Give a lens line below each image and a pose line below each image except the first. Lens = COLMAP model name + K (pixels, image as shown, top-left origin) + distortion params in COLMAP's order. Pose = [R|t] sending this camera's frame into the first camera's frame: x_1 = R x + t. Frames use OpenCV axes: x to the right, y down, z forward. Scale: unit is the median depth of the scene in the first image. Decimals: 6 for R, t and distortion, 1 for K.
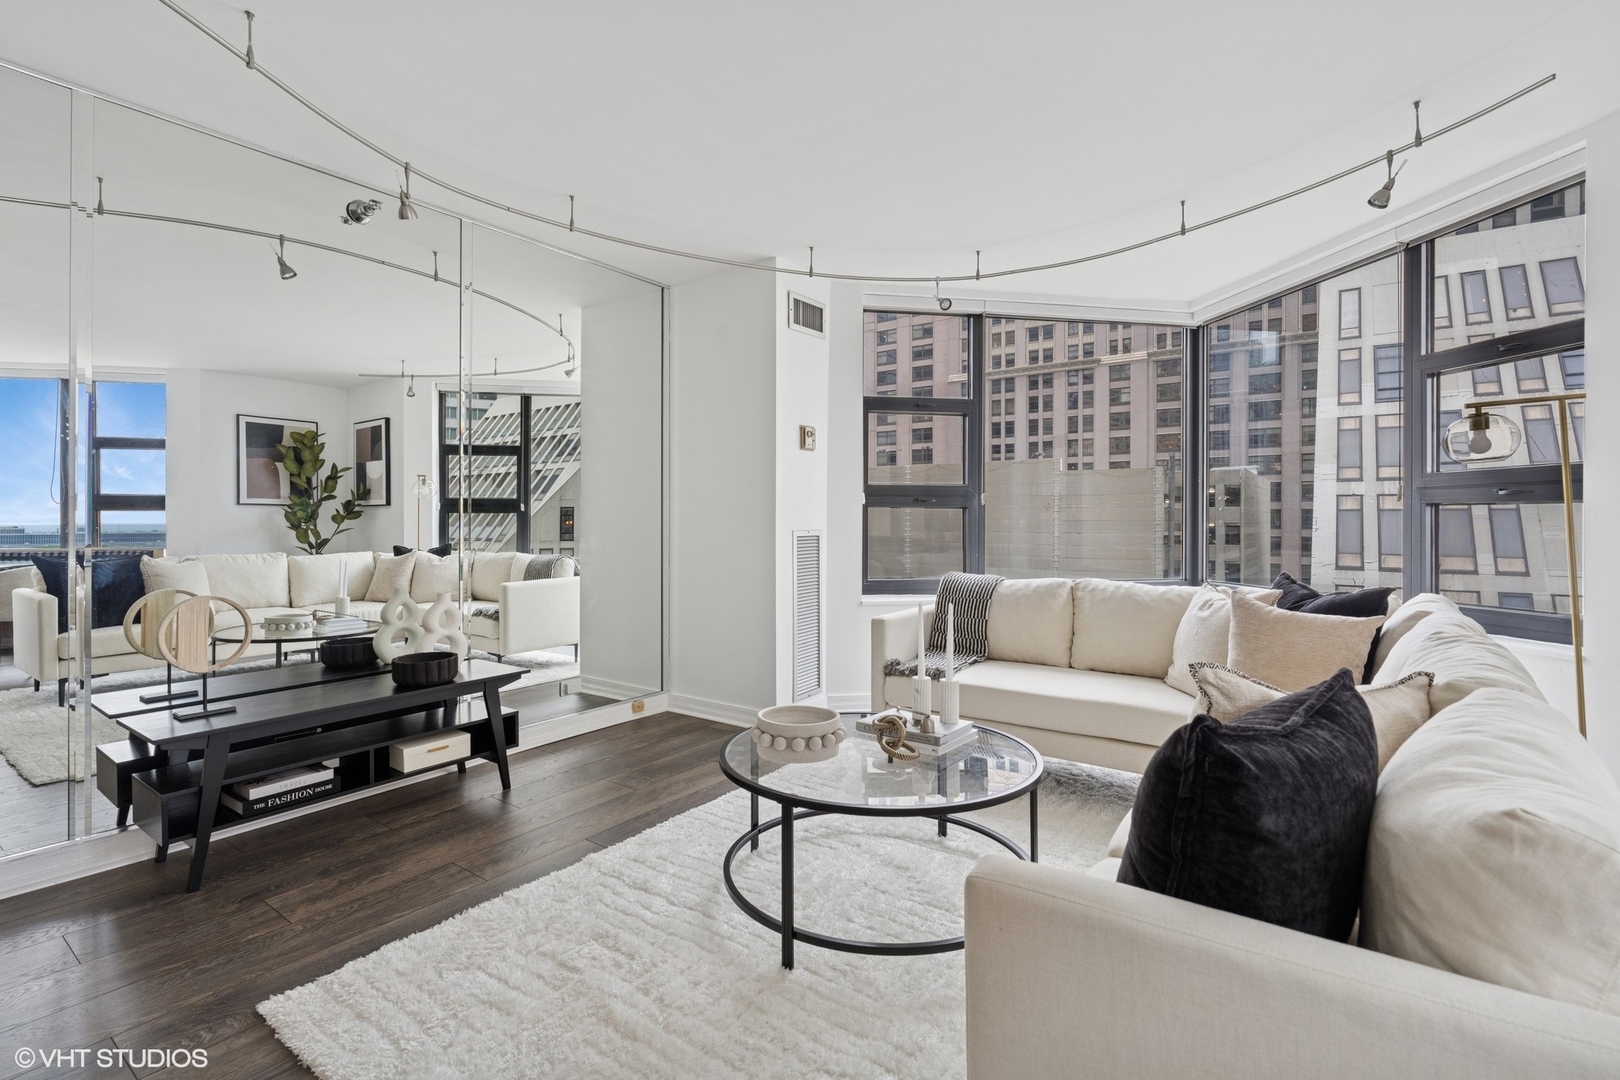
lens RADIAL K [[746.0, 0, 795.9], [0, 746.0, 518.3], [0, 0, 1]] dist [-0.005415, 0.000010]
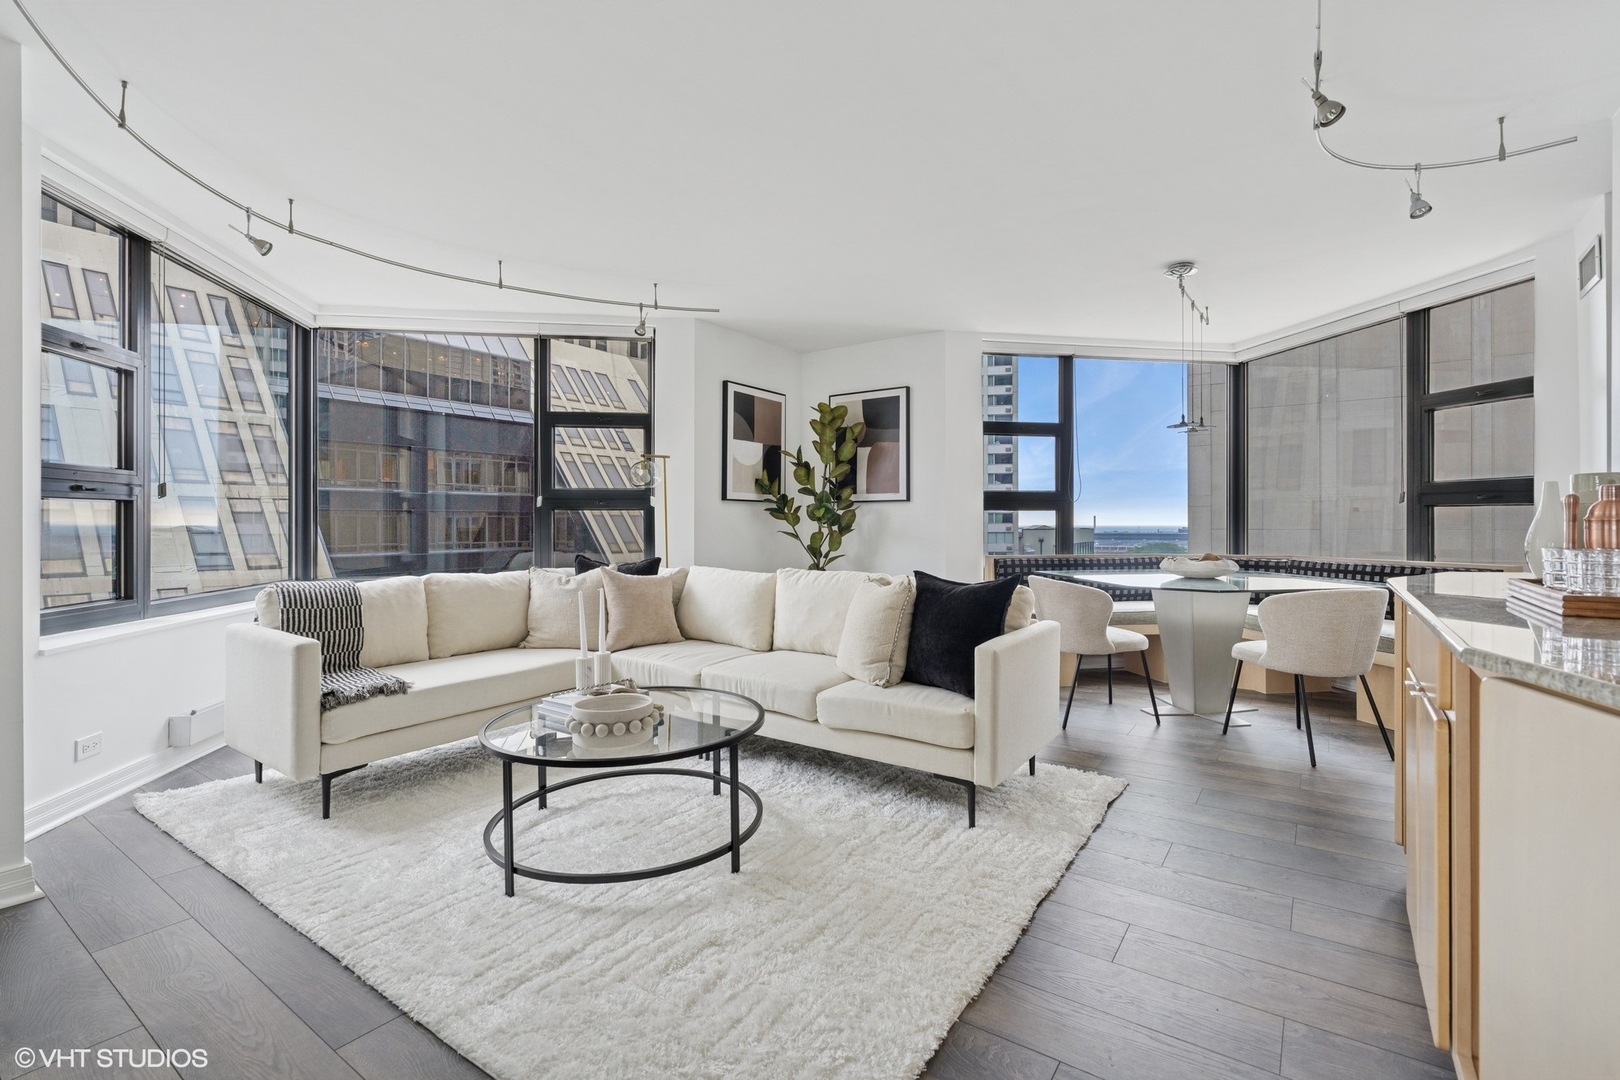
lens RADIAL K [[746.0, 0, 804.2], [0, 746.0, 525.7], [0, 0, 1]] dist [-0.005415, 0.000010]
pose [[-0.038291, -0.005494, 0.999252, -0.739655], [-0.002427, 0.999982, 0.005405, 0.005607], [-0.999264, -0.002218, -0.038304, 0.545235]]
